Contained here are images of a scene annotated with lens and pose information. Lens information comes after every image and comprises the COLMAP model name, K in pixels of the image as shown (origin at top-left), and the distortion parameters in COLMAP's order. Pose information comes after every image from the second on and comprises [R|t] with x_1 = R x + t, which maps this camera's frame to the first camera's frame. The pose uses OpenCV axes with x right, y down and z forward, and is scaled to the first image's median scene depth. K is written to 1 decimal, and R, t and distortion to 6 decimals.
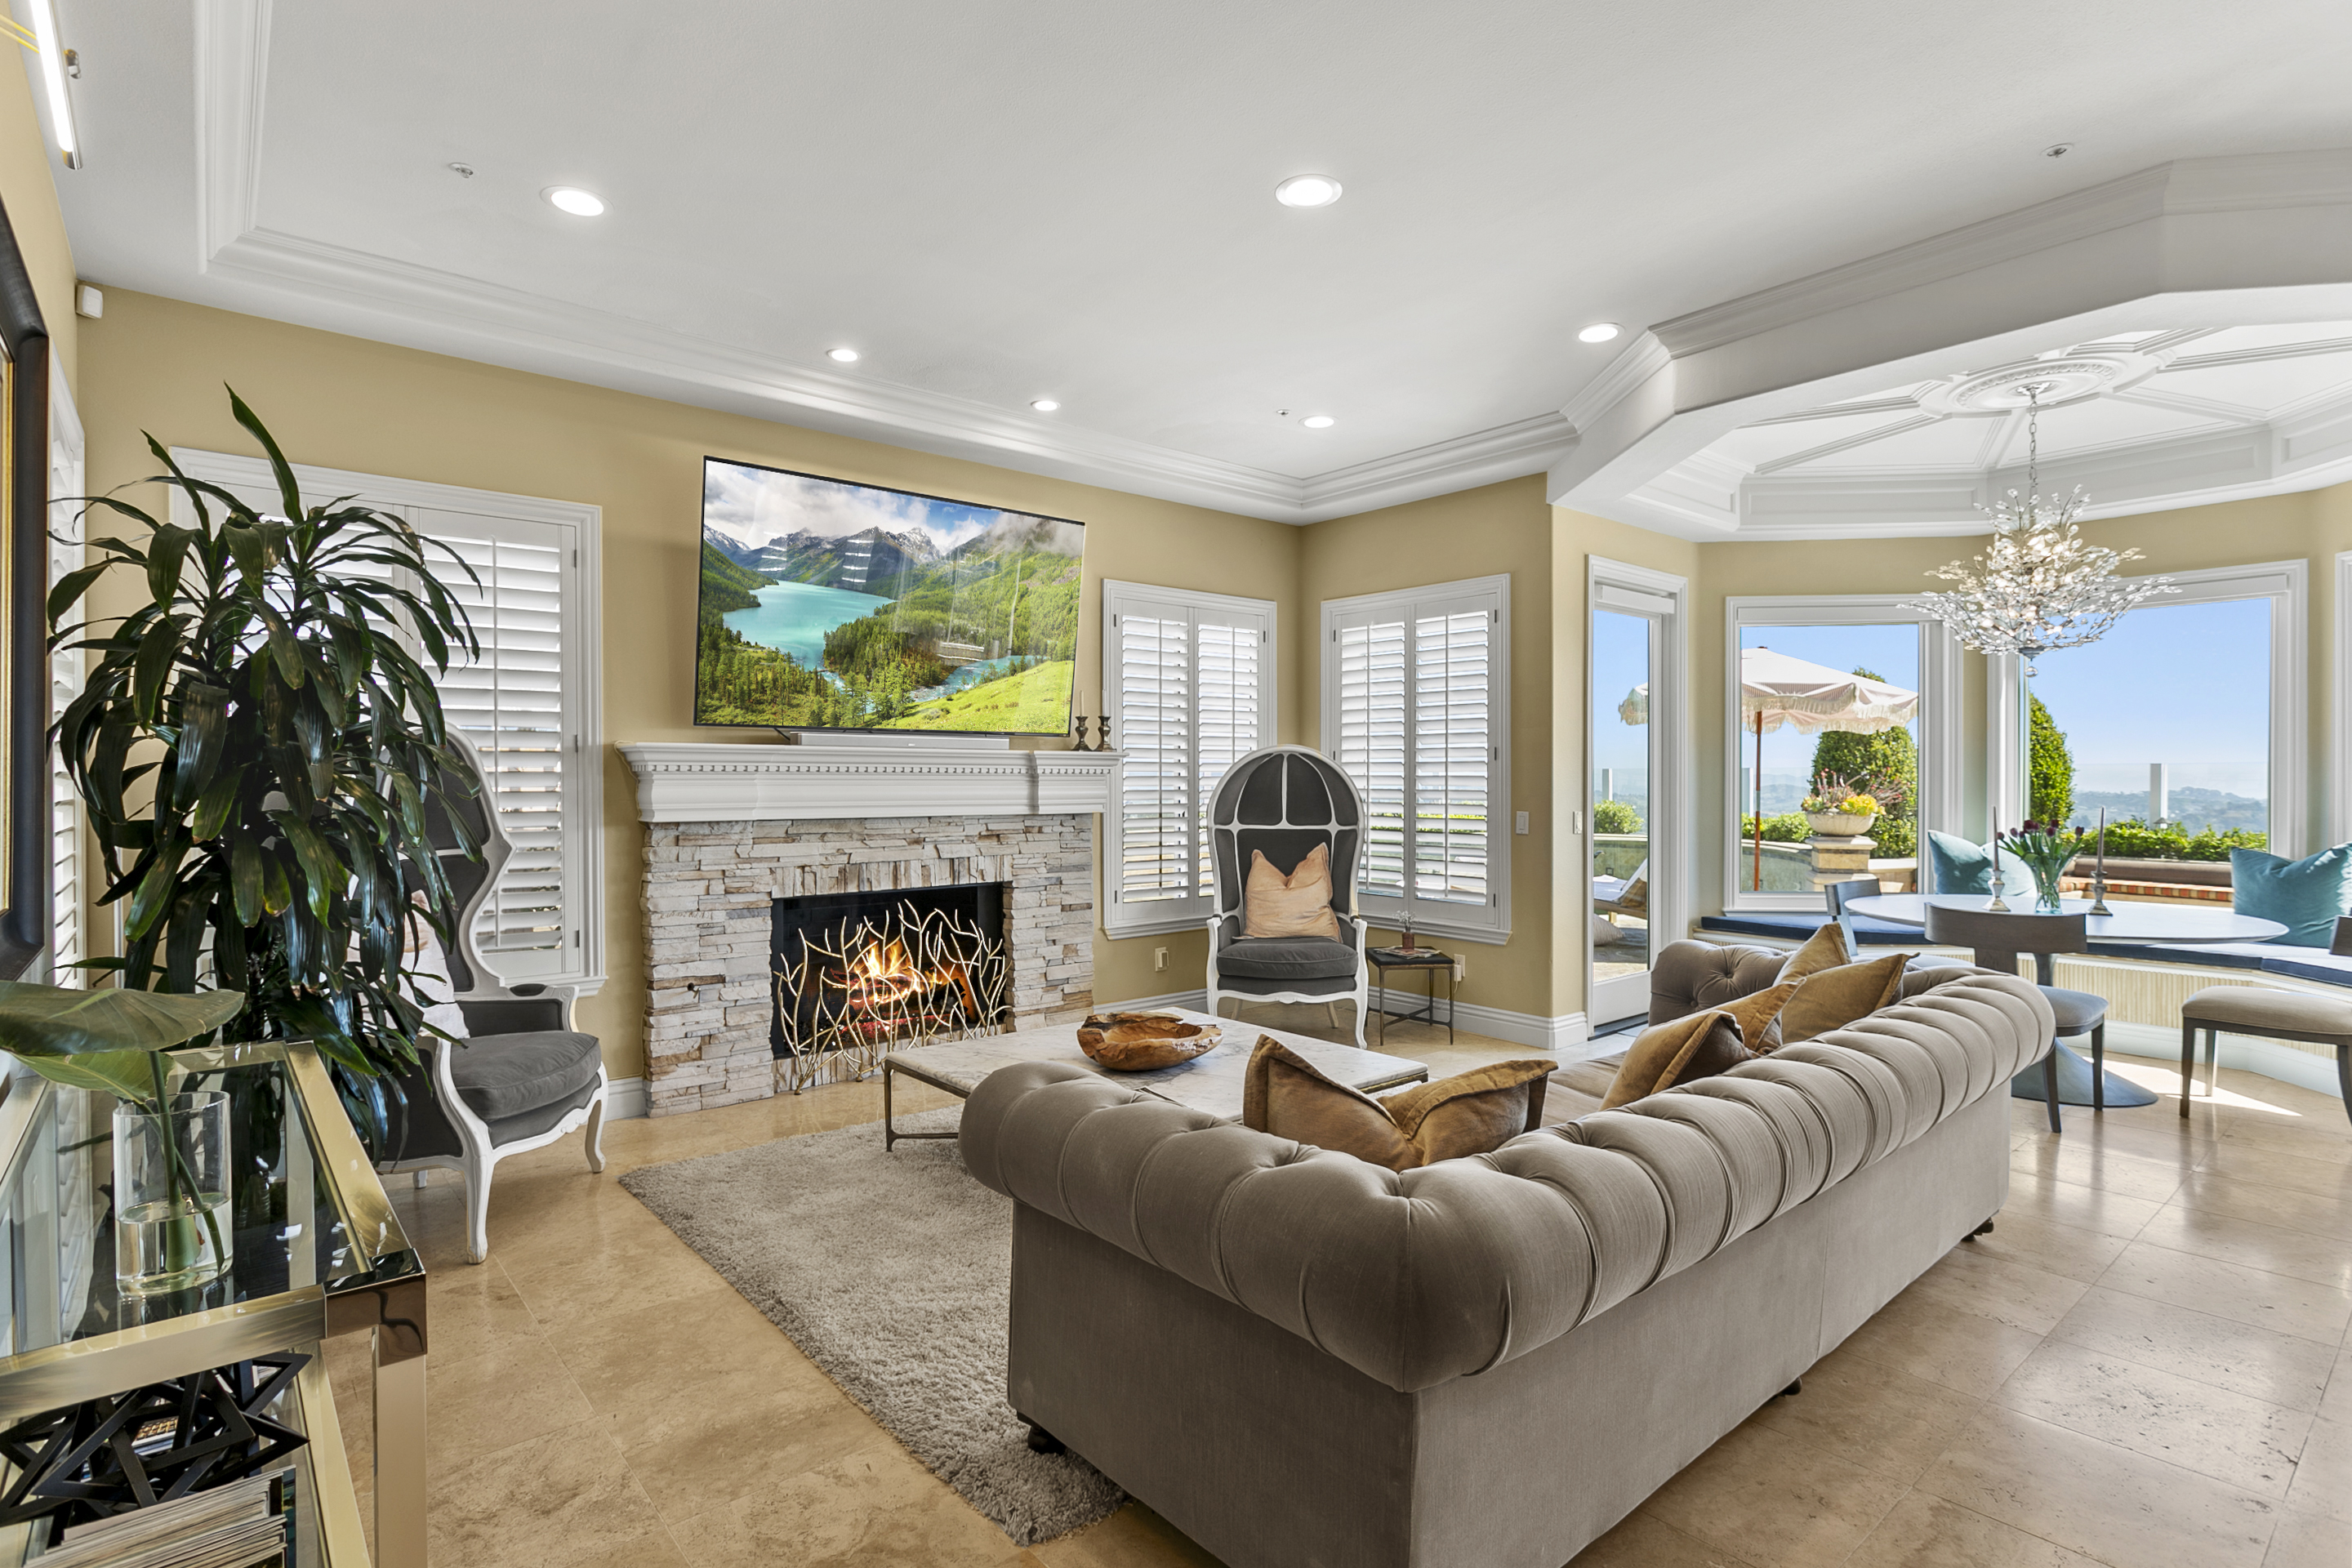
lens RADIAL K [[1178.1, 0, 1173.6], [0, 1178.1, 792.0], [0, 0, 1]] dist [-0.006164, 0.007499]
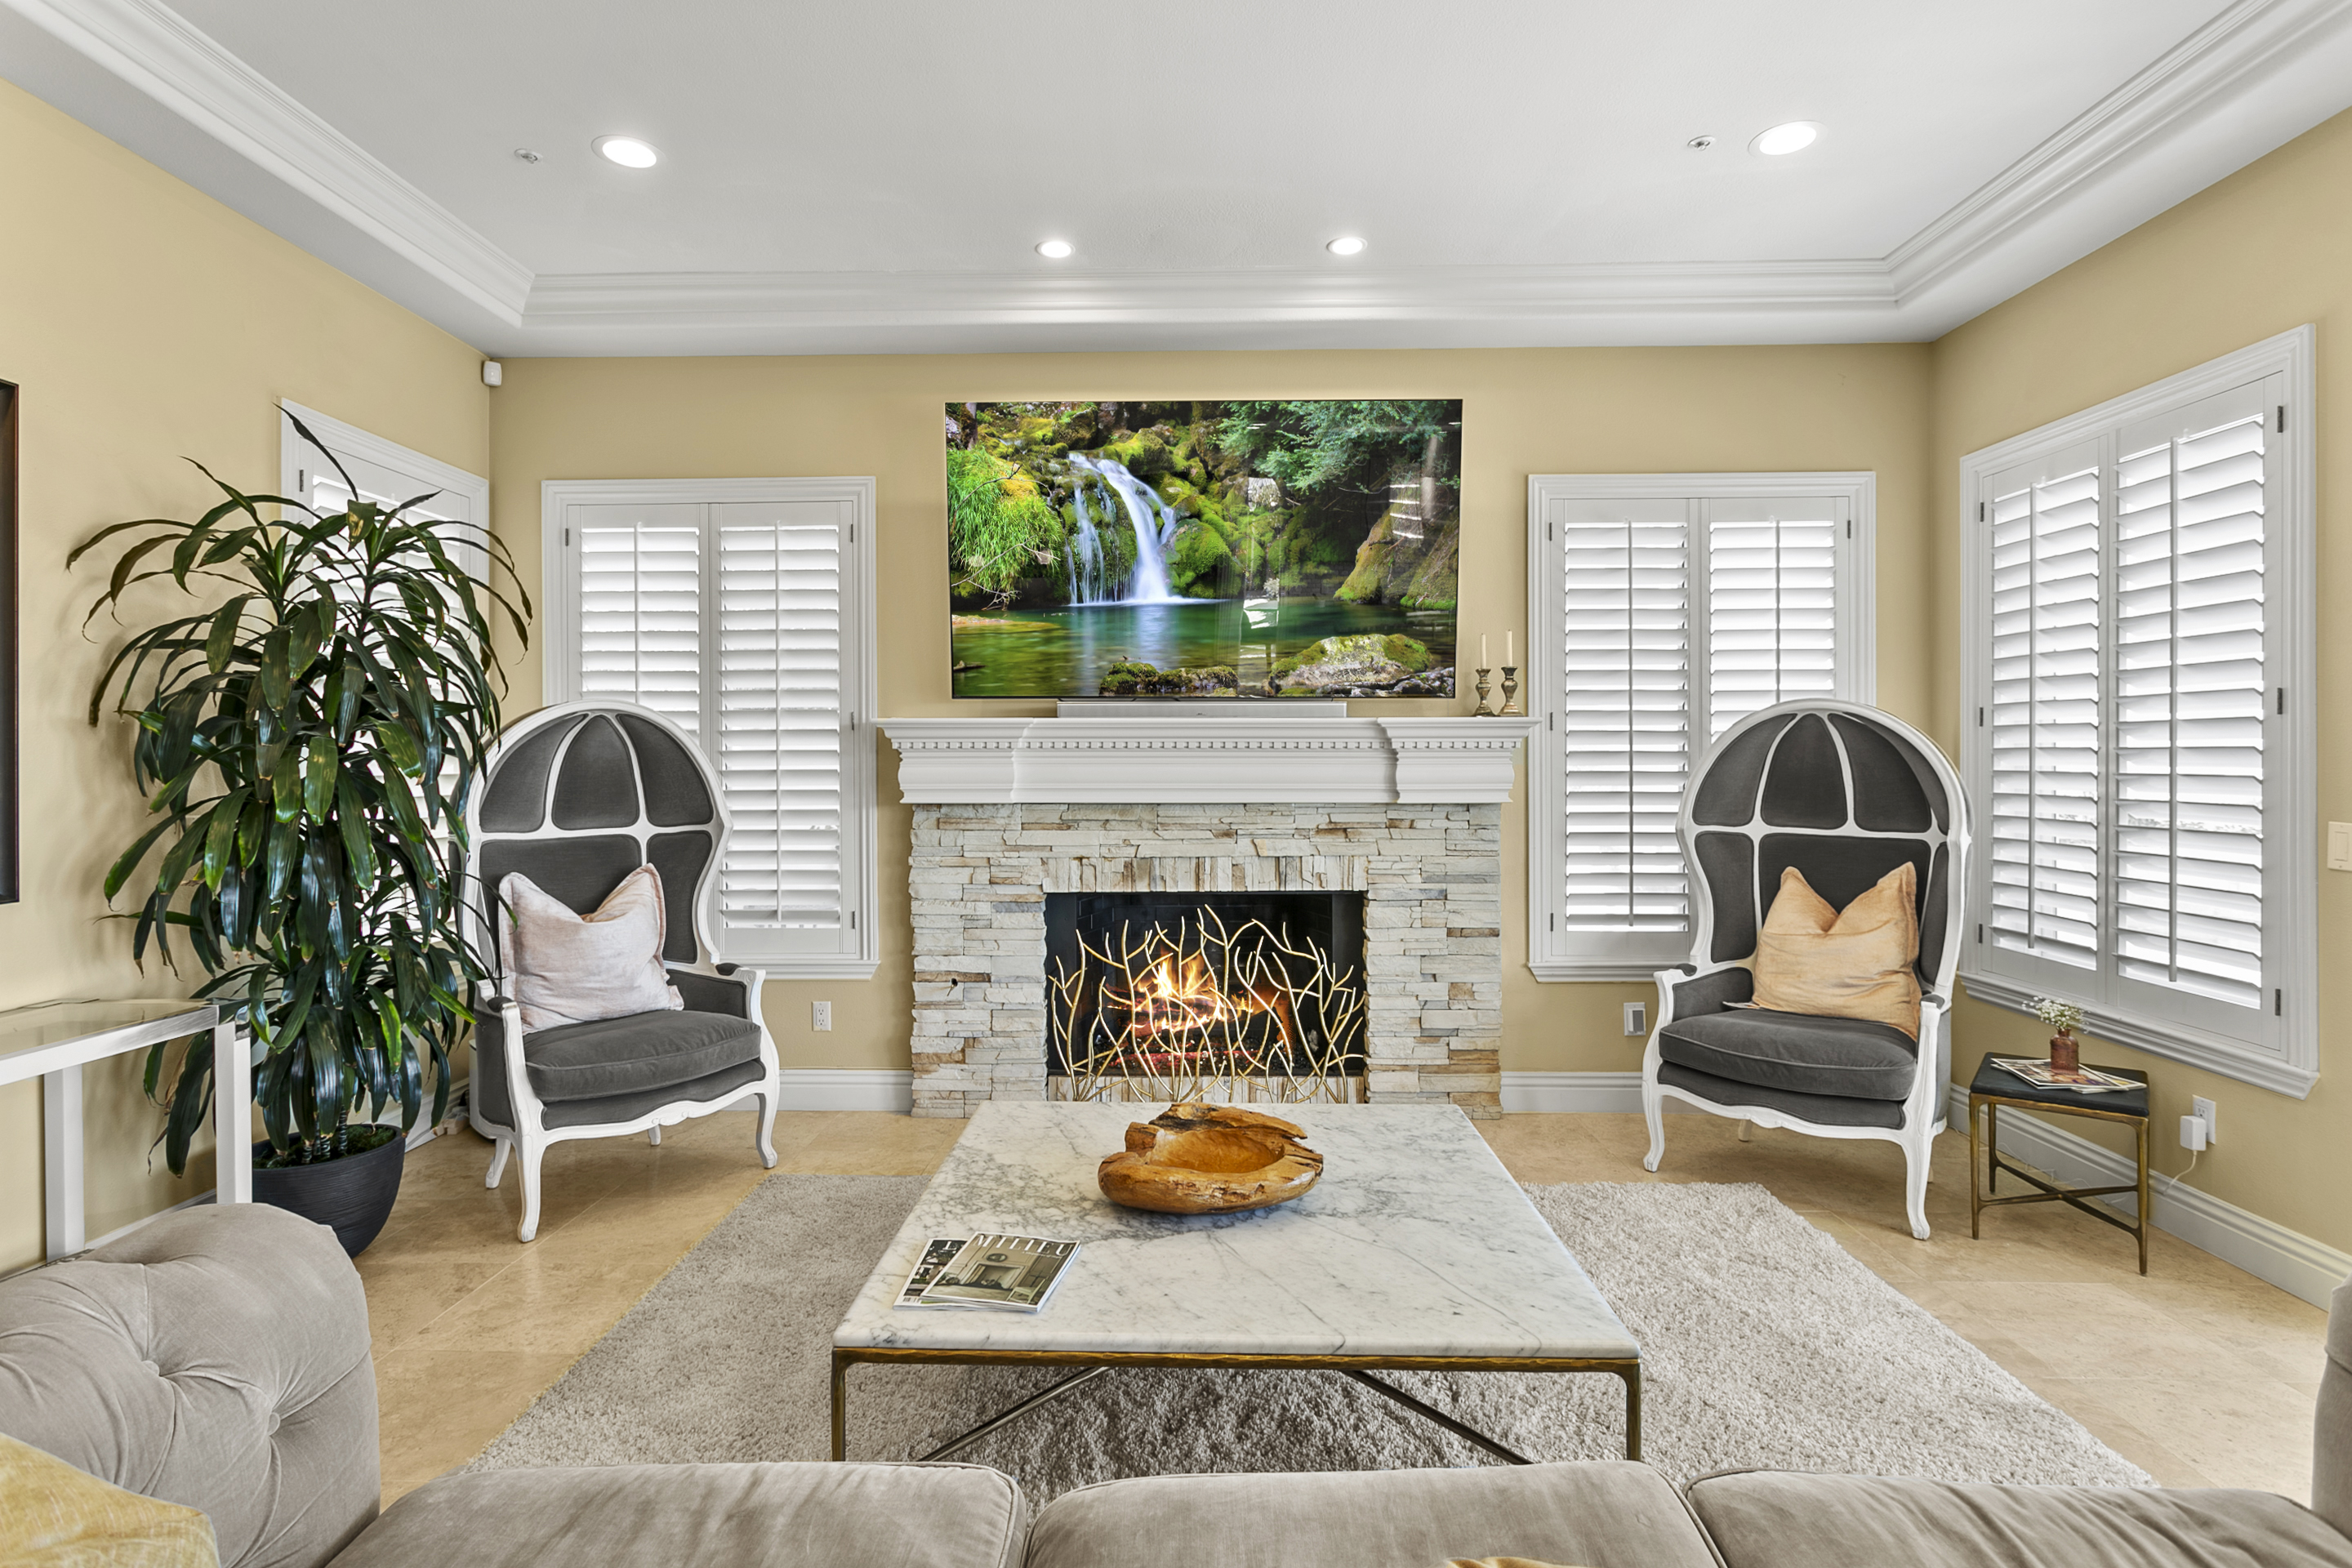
lens RADIAL K [[1178.1, 0, 1159.2], [0, 1178.1, 762.6], [0, 0, 1]] dist [-0.006164, 0.007499]
pose [[0.744776, 0.000853, -0.667314, 0.276177], [-0.004256, 0.999985, -0.003472, -0.003714], [0.667301, 0.005426, 0.744769, 0.355537]]
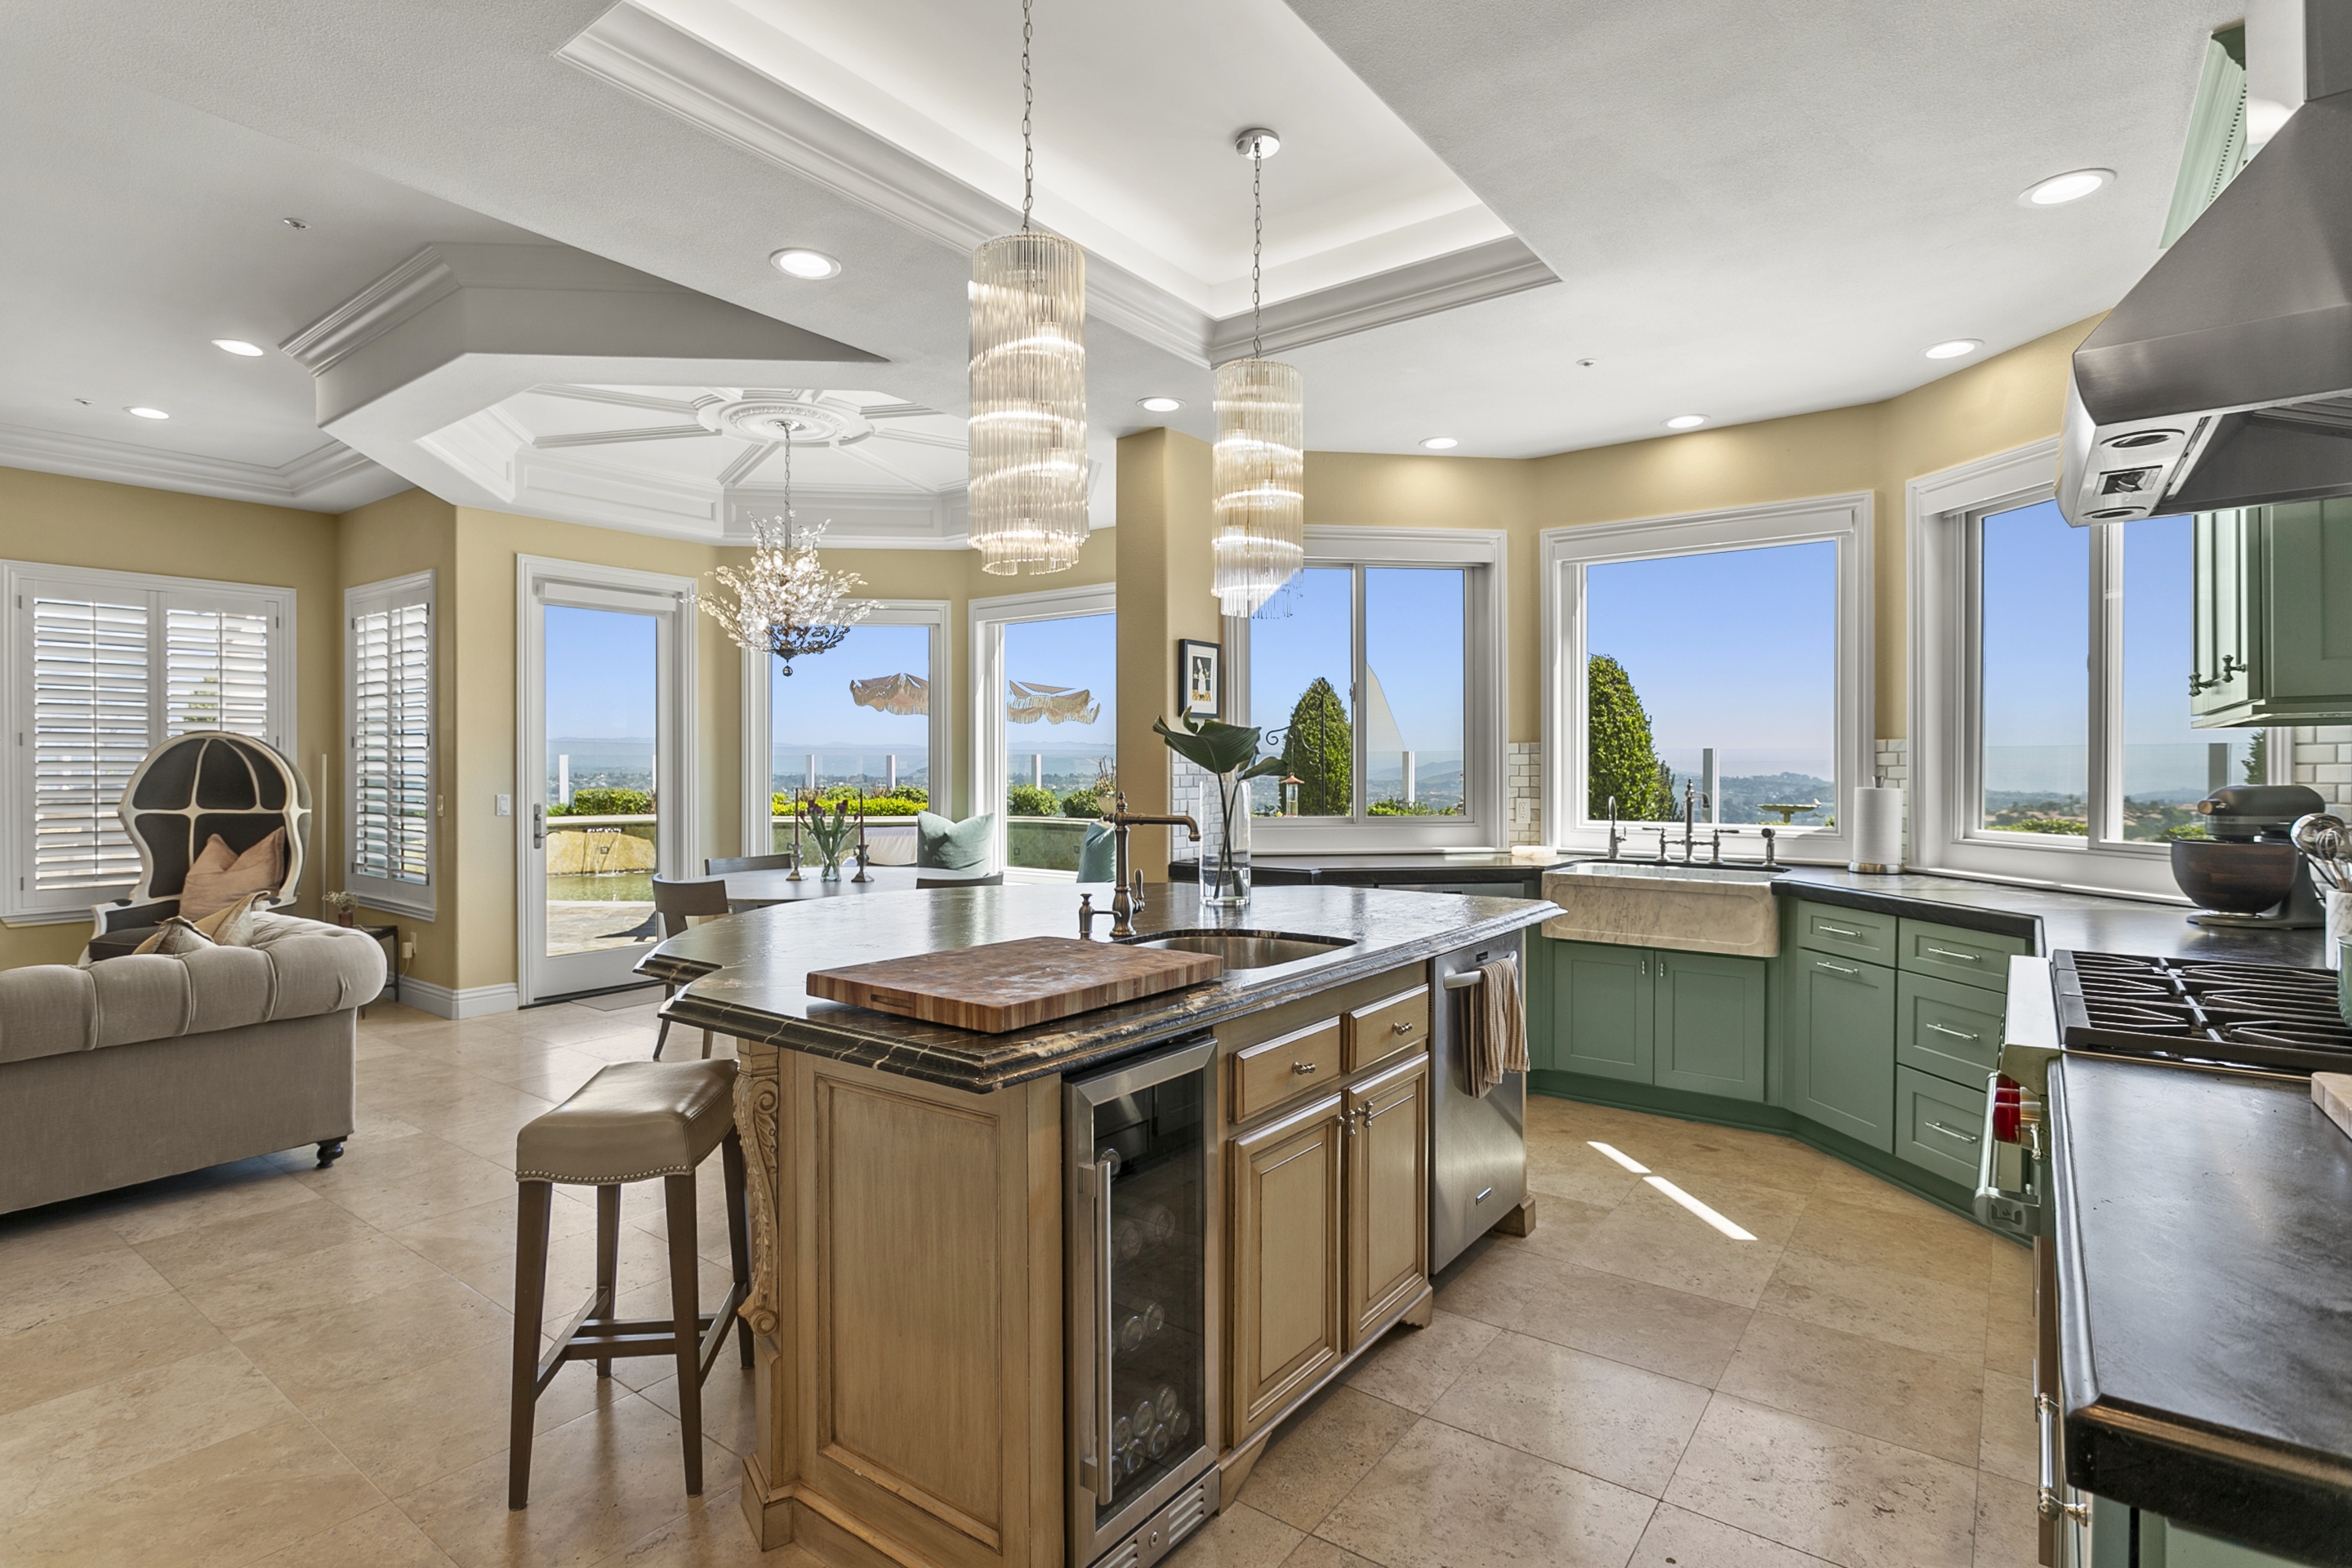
lens RADIAL K [[1178.1, 0, 1151.6], [0, 1178.1, 771.4], [0, 0, 1]] dist [-0.006164, 0.007499]
pose [[0.977453, -0.000677, 0.211150, 0.741413], [0.001768, 0.999986, -0.004975, 0.001953], [-0.211144, 0.005236, 0.977441, -0.175242]]
